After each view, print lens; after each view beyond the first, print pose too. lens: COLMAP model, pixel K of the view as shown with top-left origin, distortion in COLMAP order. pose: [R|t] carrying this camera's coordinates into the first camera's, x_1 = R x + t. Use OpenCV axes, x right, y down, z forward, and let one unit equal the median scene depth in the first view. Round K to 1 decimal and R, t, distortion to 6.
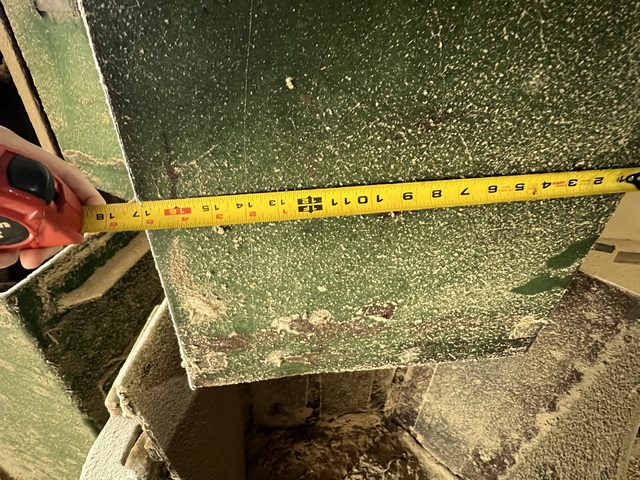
lens RADIAL K [[335.7, 0, 309.9], [0, 335.7, 263.7], [0, 0, 1]] dist [-0.004730, 0.000497]
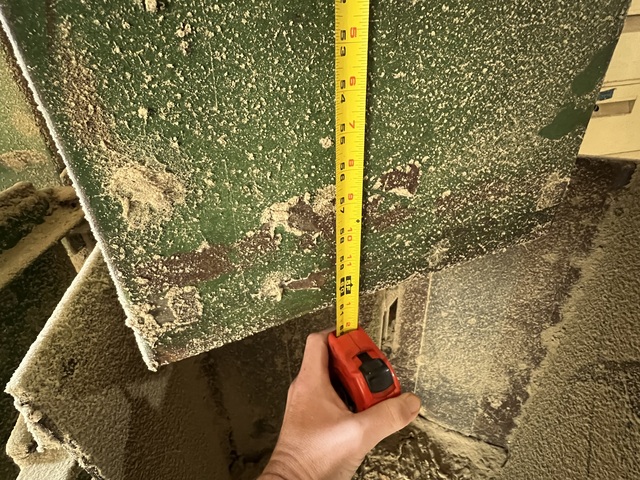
lens RADIAL K [[335.7, 0, 309.9], [0, 335.7, 263.7], [0, 0, 1]] dist [-0.004730, 0.000497]
pose [[0.955583, -0.219226, 0.196980, -0.156210], [0.233583, 0.970914, -0.052584, 0.294352], [-0.179723, 0.096259, 0.978996, 0.328453]]
